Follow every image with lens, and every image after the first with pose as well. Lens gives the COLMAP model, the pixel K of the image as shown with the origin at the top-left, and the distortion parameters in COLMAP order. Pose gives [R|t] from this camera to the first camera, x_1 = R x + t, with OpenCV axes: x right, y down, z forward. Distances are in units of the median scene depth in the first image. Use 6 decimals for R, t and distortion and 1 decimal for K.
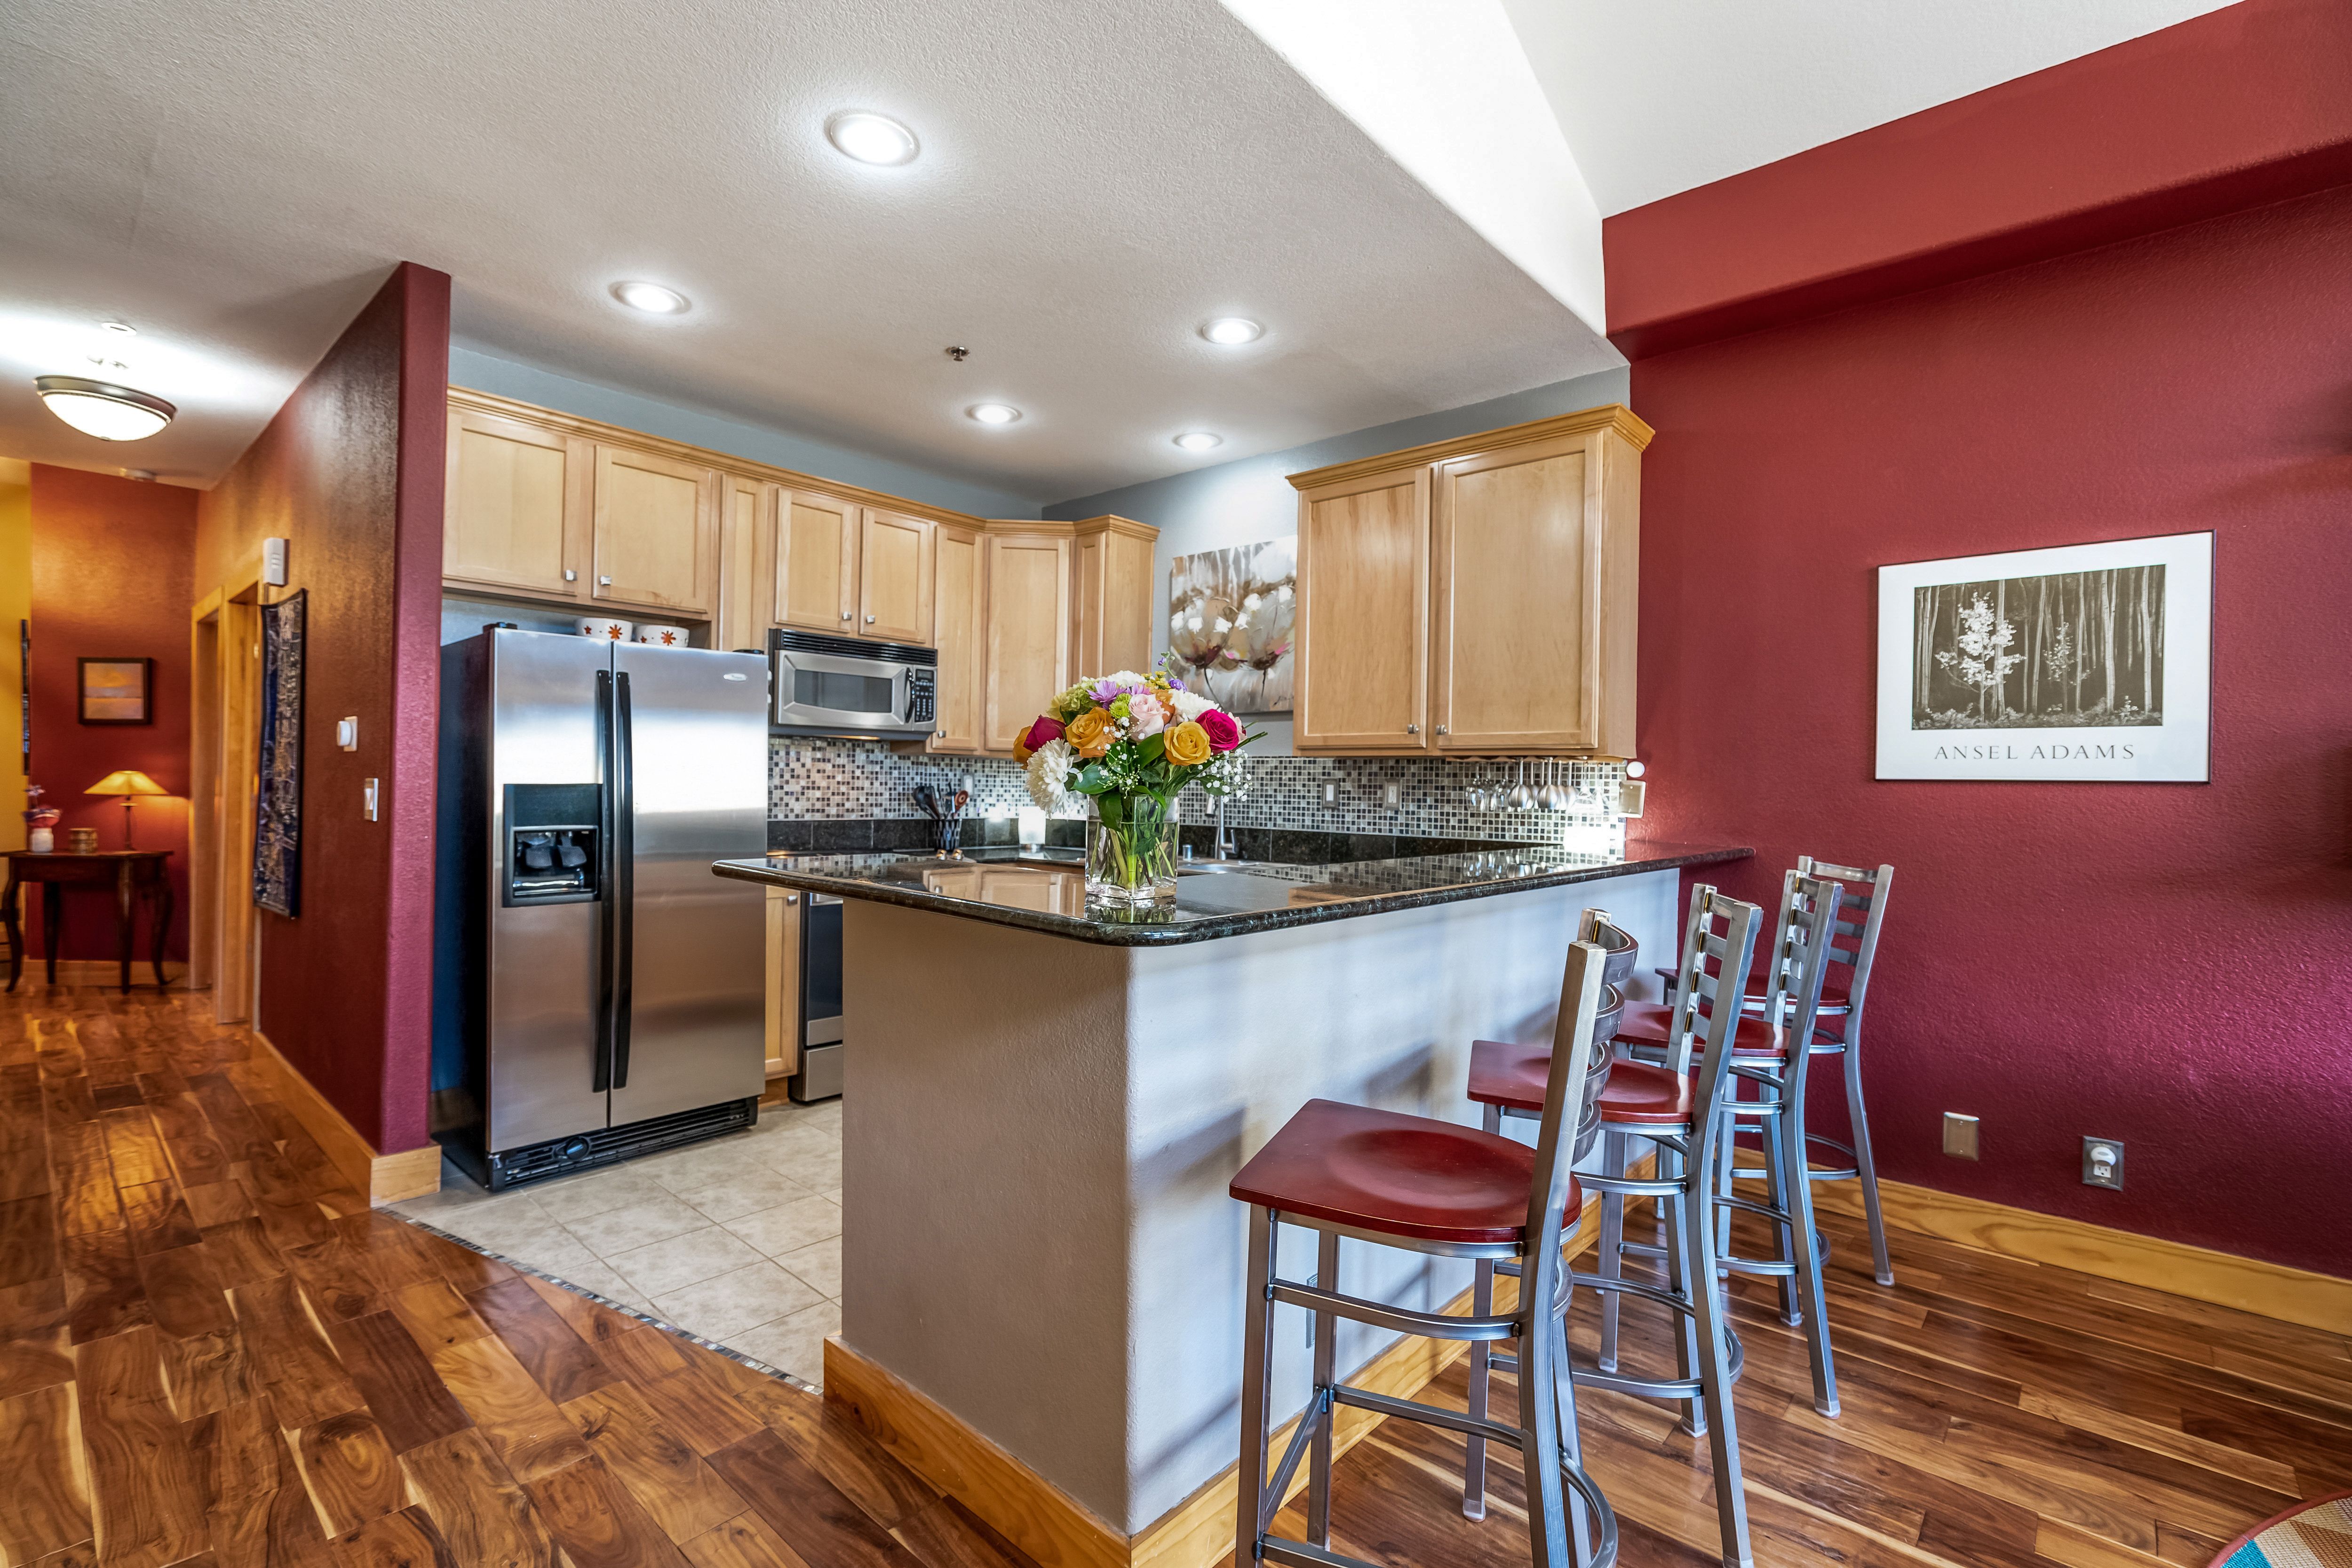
lens RADIAL K [[1059.1, 0, 1176.0], [0, 1059.1, 784.0], [0, 0, 1]] dist [-0.001431, 0.000224]
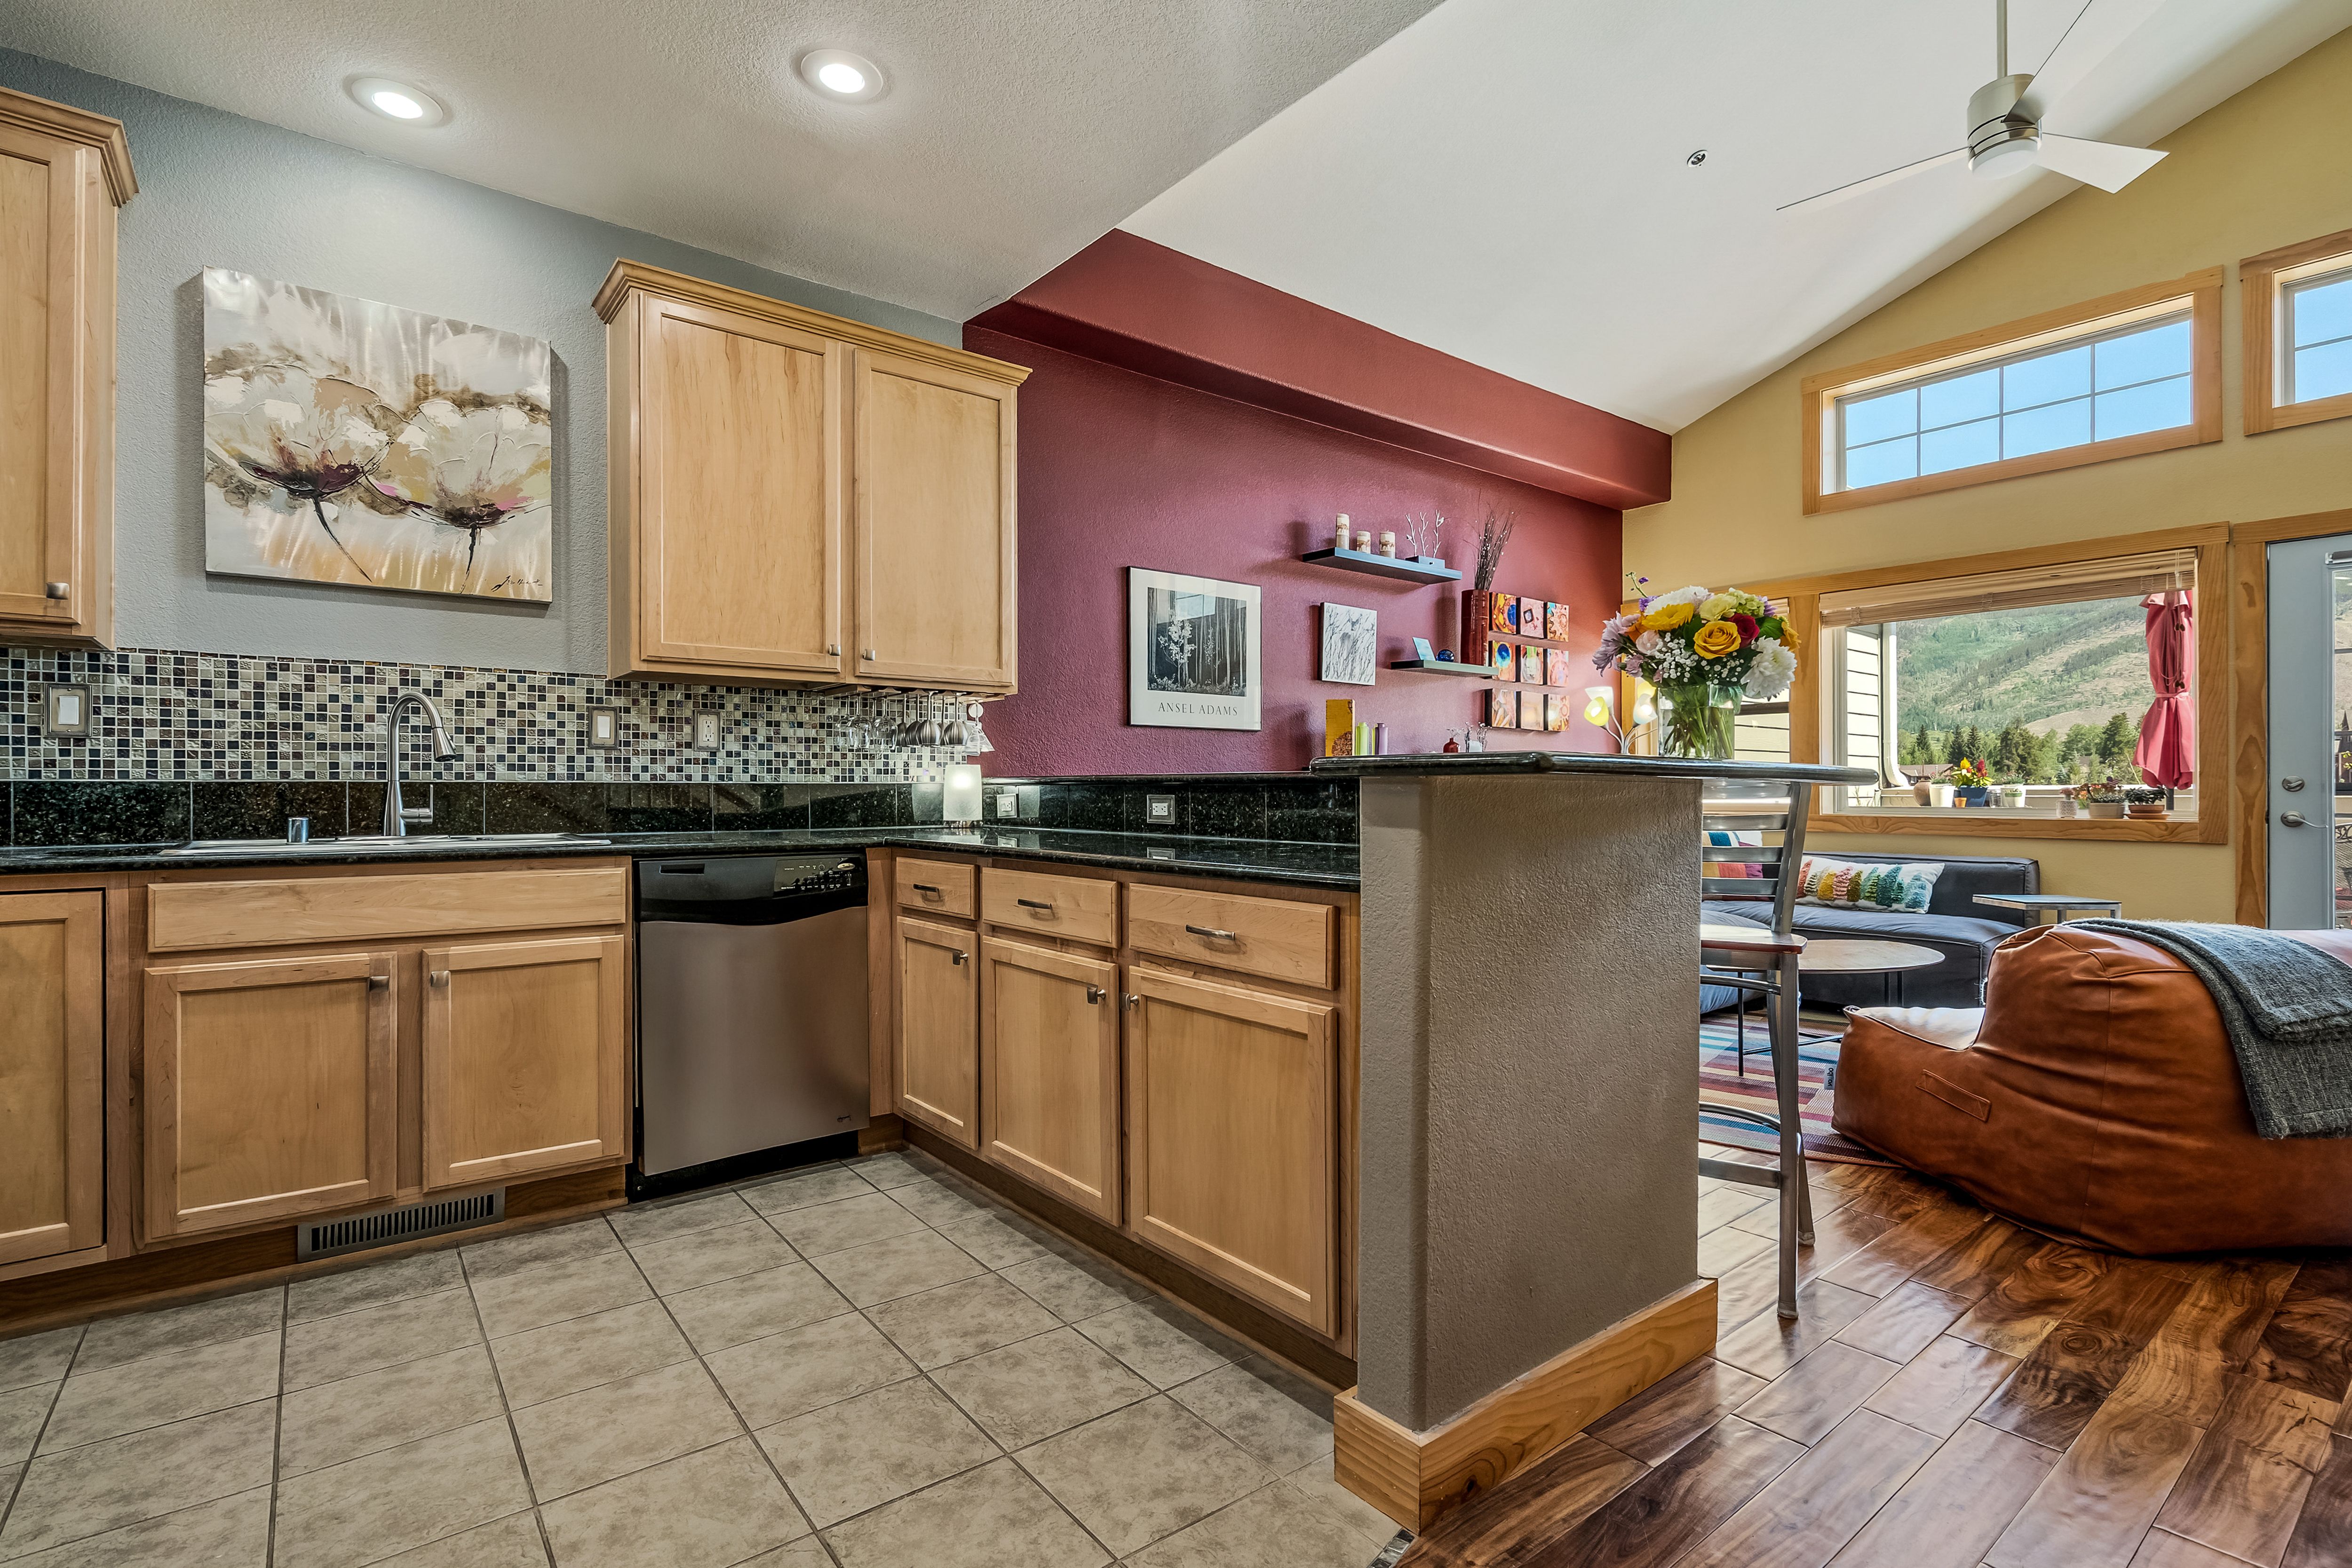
lens RADIAL K [[1091.0, 0, 1185.9], [0, 1091.0, 787.7], [0, 0, 1]] dist [-0.002384, -0.000106]
pose [[0.175843, -0.017988, 0.984254, -0.532796], [0.003793, 0.999838, 0.017595, 0.039501], [-0.984411, 0.000639, 0.175883, 0.523317]]
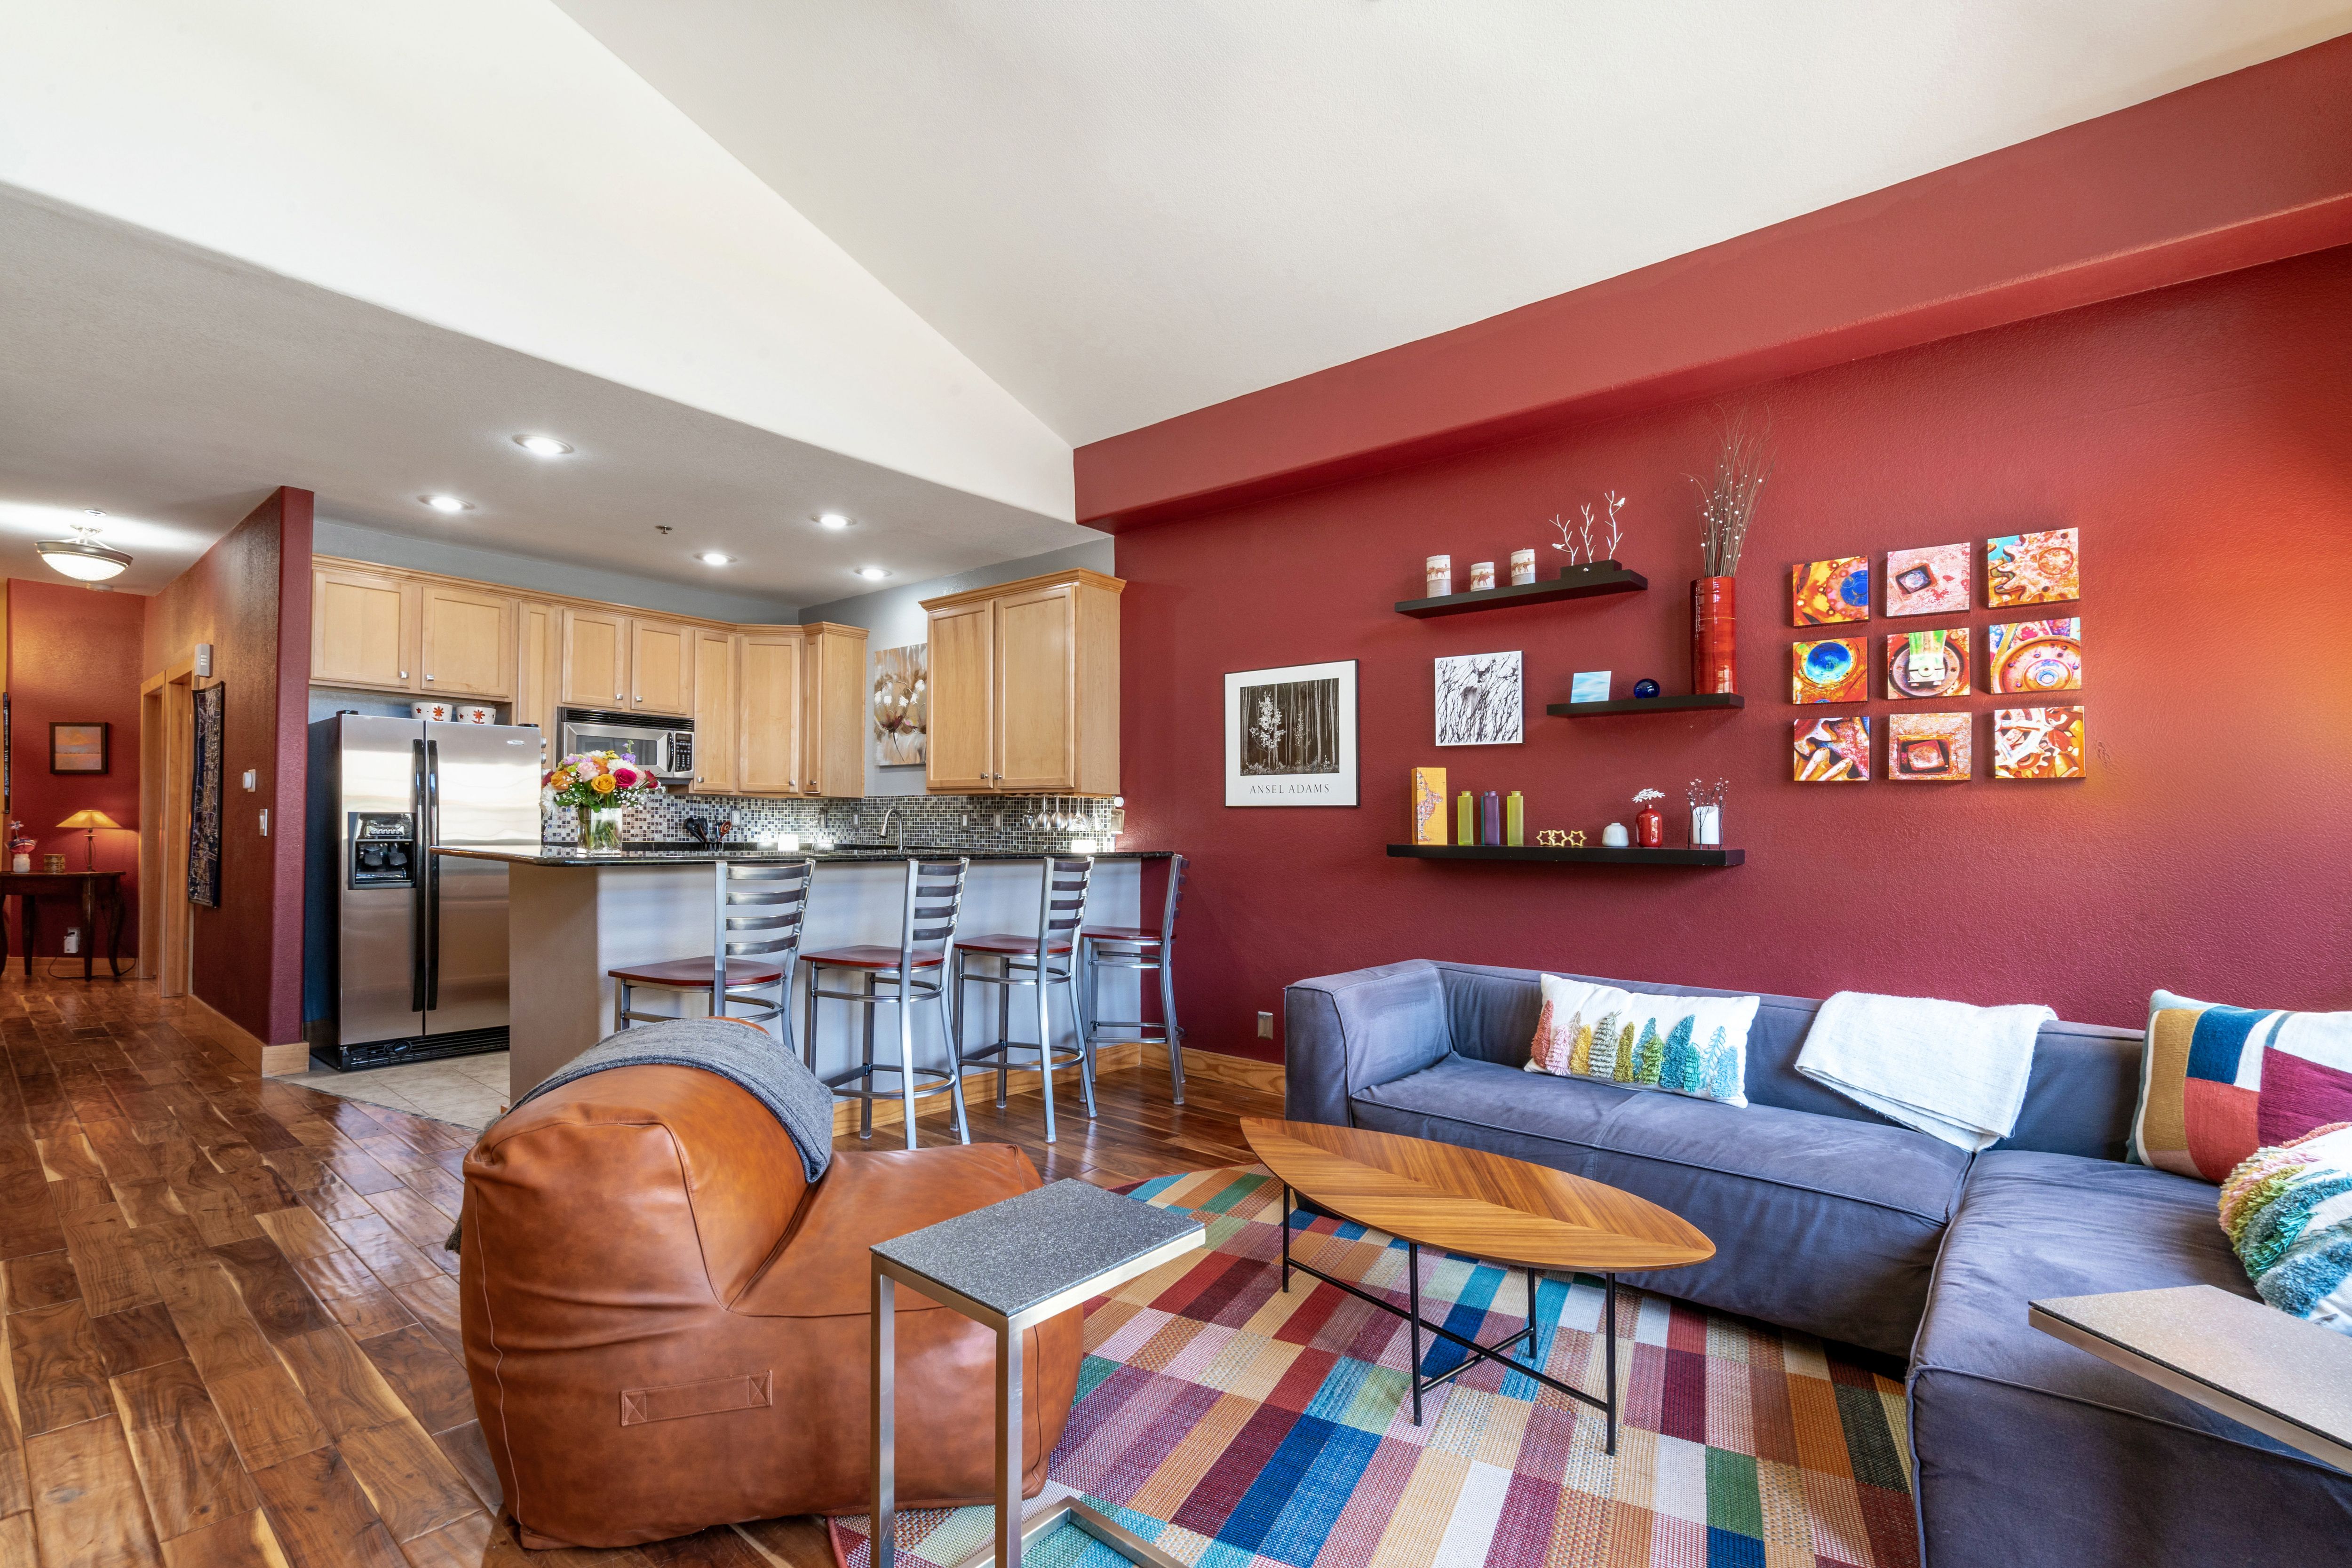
lens RADIAL K [[1052.3, 0, 1170.5], [0, 1052.3, 826.1], [0, 0, 1]] dist [0.001857, 0.000298]
pose [[0.999581, -0.004135, 0.028655, 0.407161], [0.004228, 0.999986, -0.003189, 0.023365], [-0.028641, 0.003309, 0.999584, -0.453257]]
